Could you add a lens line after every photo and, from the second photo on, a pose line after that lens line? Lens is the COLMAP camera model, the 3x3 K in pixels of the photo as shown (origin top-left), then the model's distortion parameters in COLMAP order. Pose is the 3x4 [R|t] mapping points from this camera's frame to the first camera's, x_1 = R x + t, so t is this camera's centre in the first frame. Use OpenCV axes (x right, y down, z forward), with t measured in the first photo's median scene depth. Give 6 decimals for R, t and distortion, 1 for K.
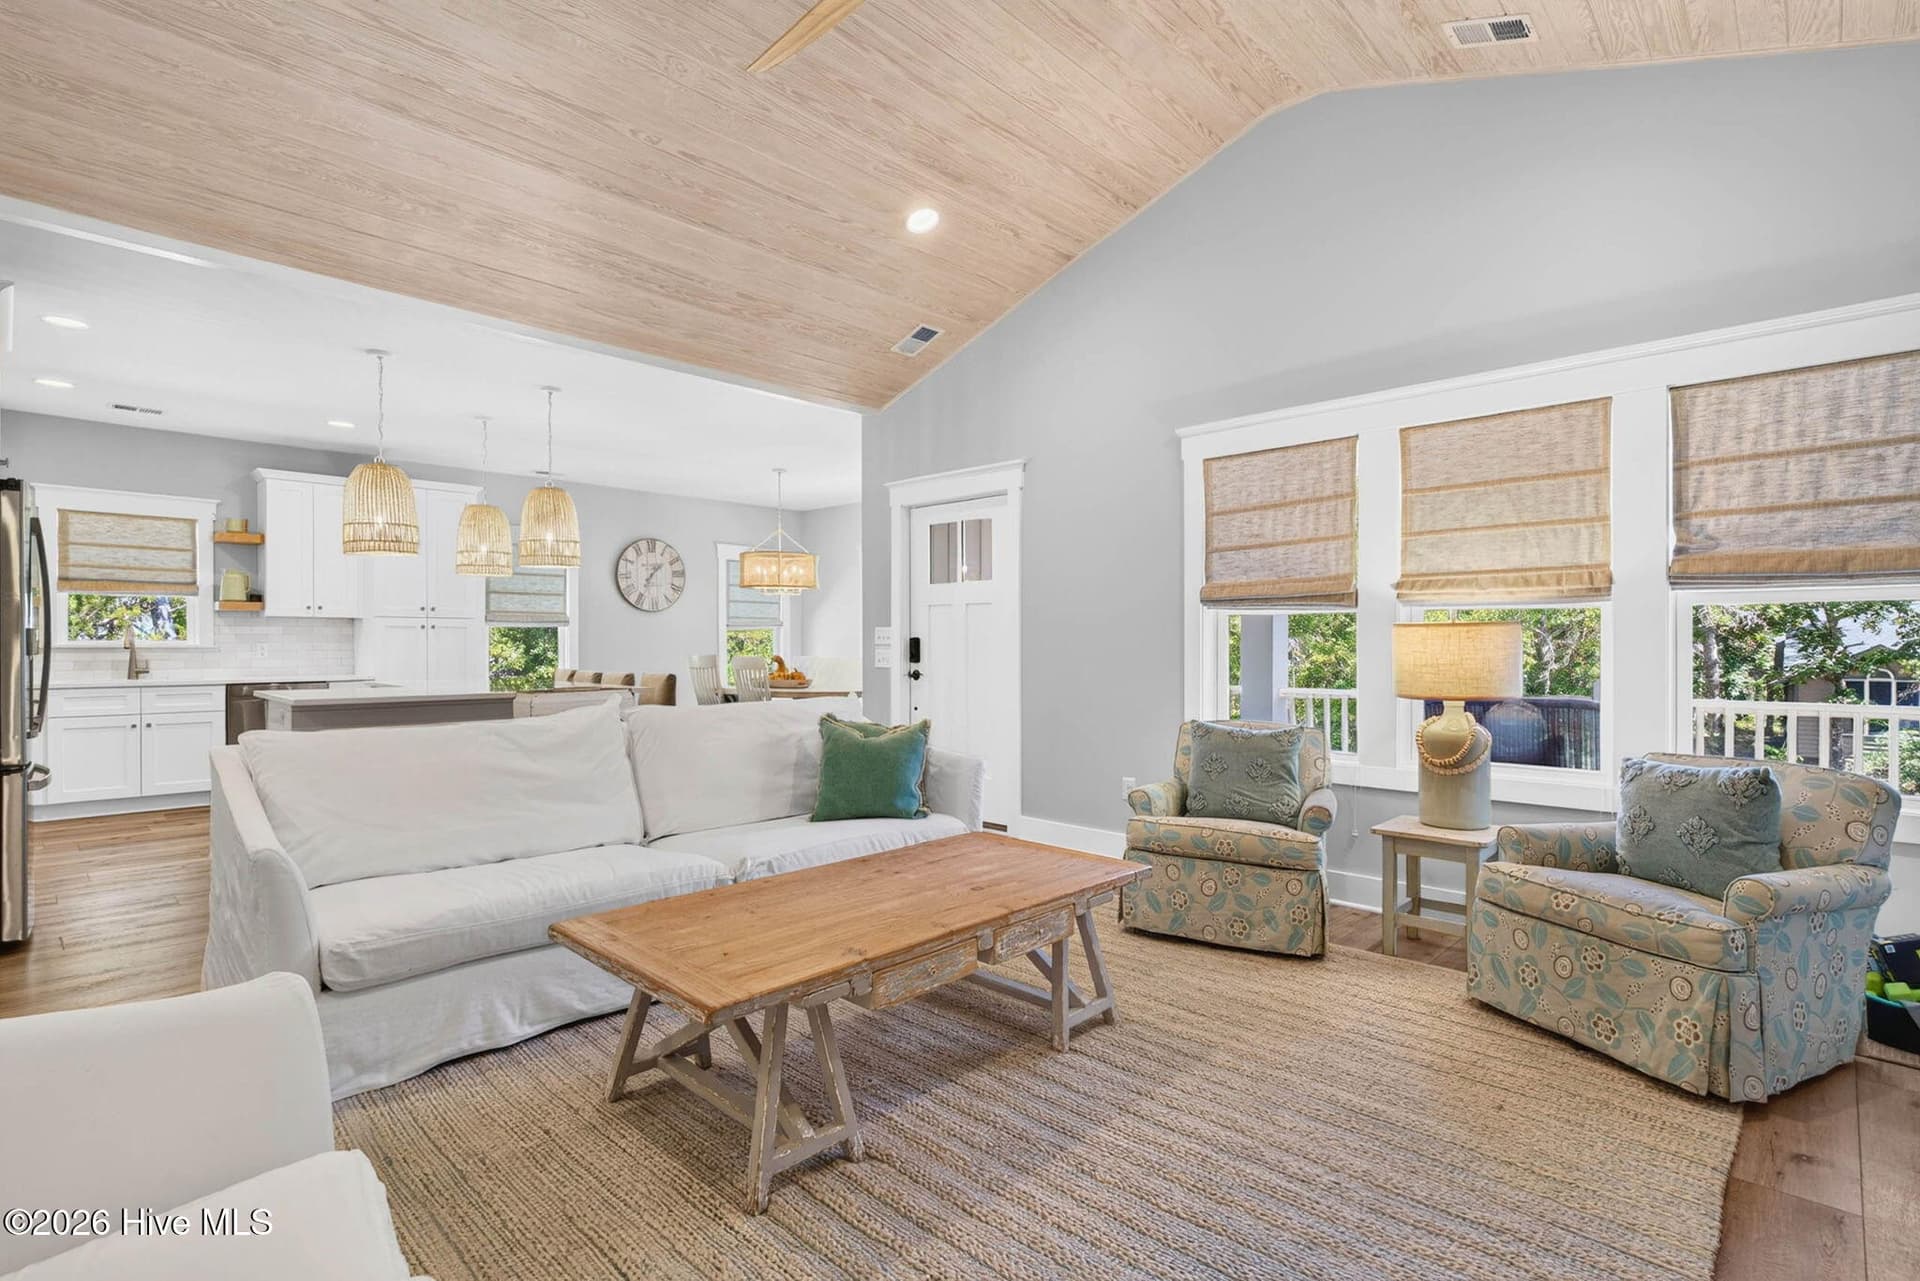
lens RADIAL K [[912.6, 0, 961.8], [0, 912.6, 644.7], [0, 0, 1]] dist [-0.000777, -0.000013]
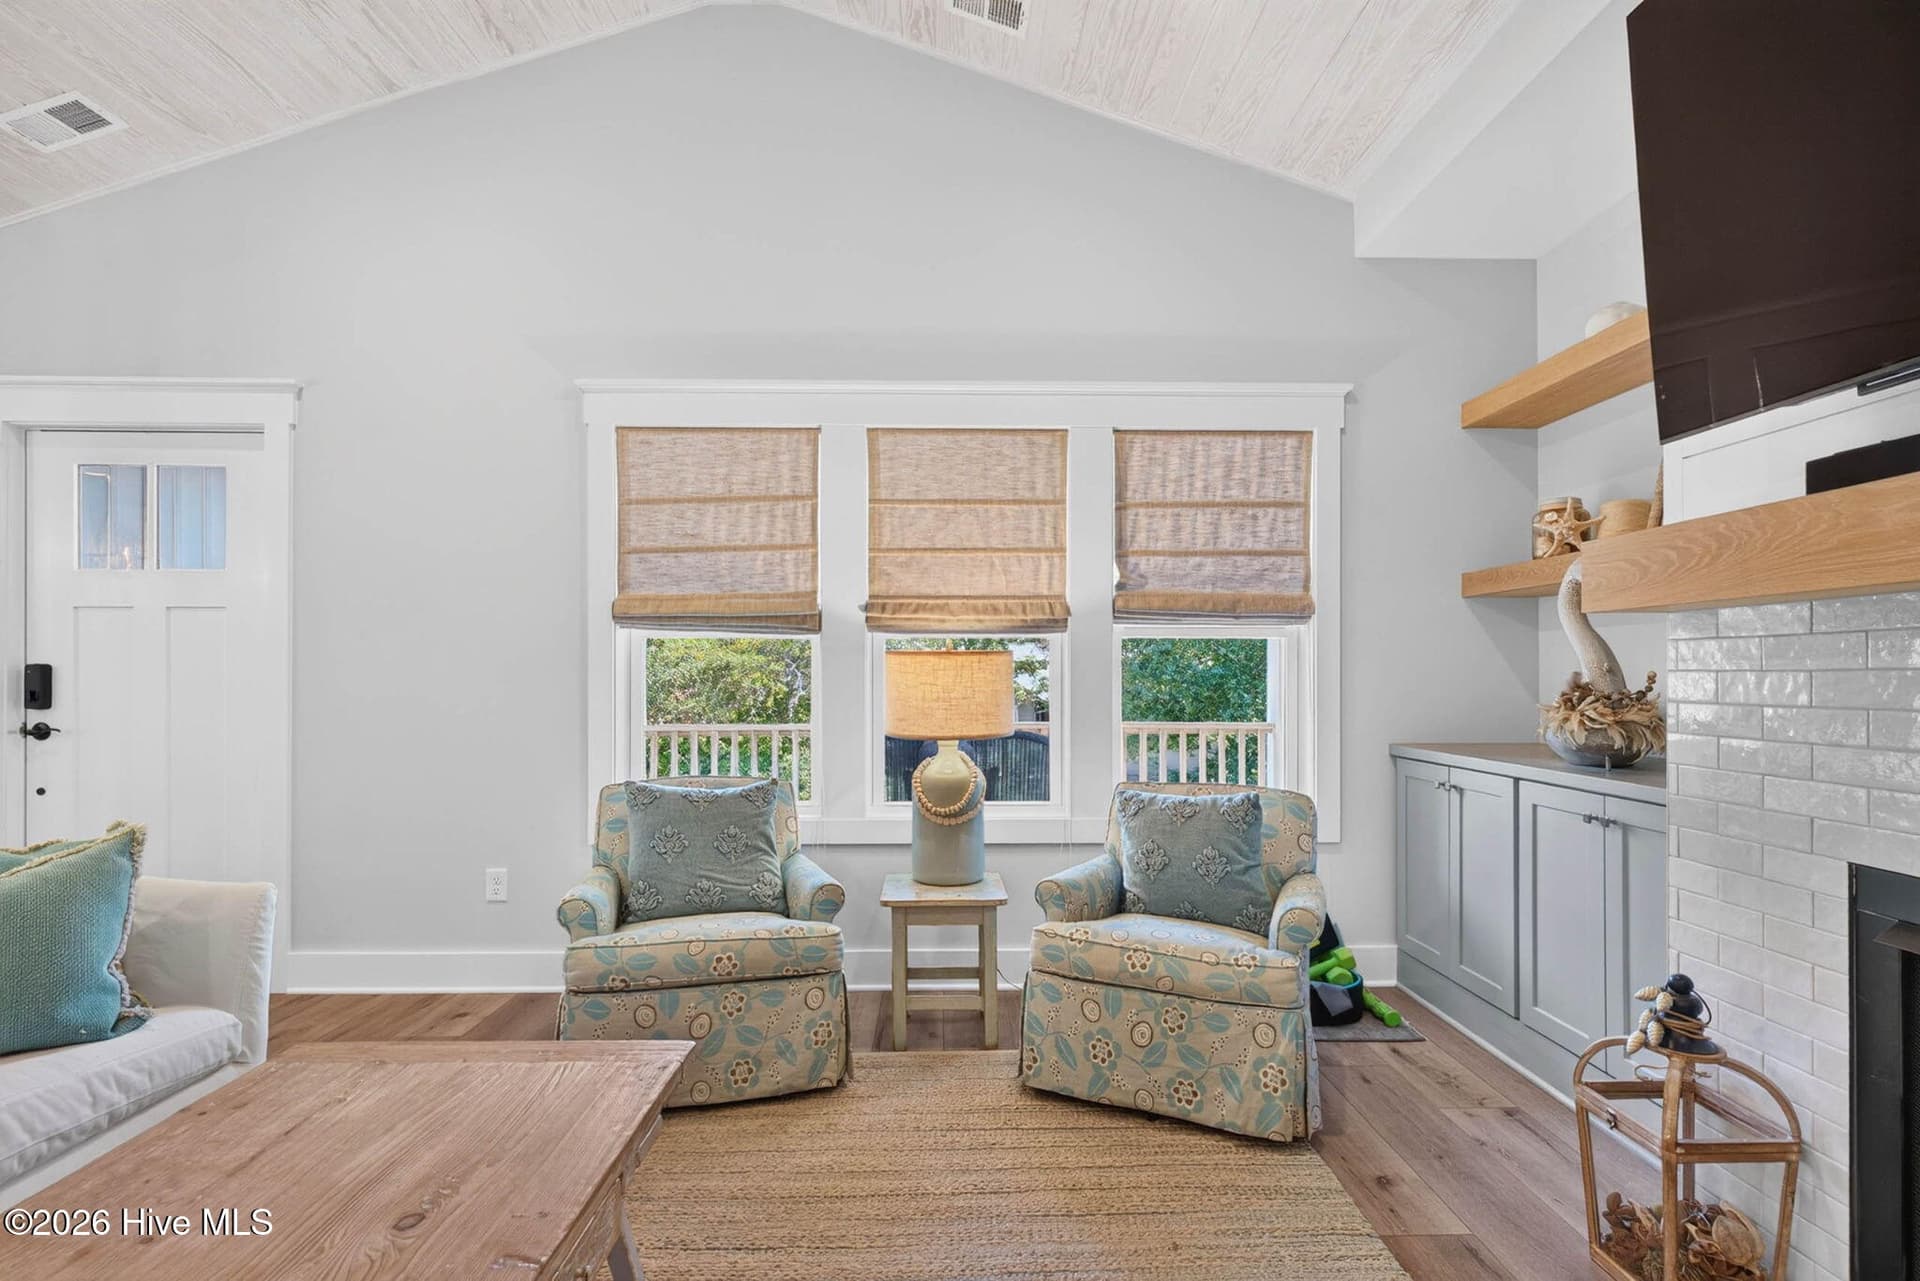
lens RADIAL K [[912.6, 0, 950.9], [0, 912.6, 666.0], [0, 0, 1]] dist [-0.000777, -0.000013]
pose [[0.708505, 0.003125, 0.705699, -0.089863], [0.000494, 0.999988, -0.004925, -0.006112], [-0.705706, 0.003838, 0.708495, 0.383527]]
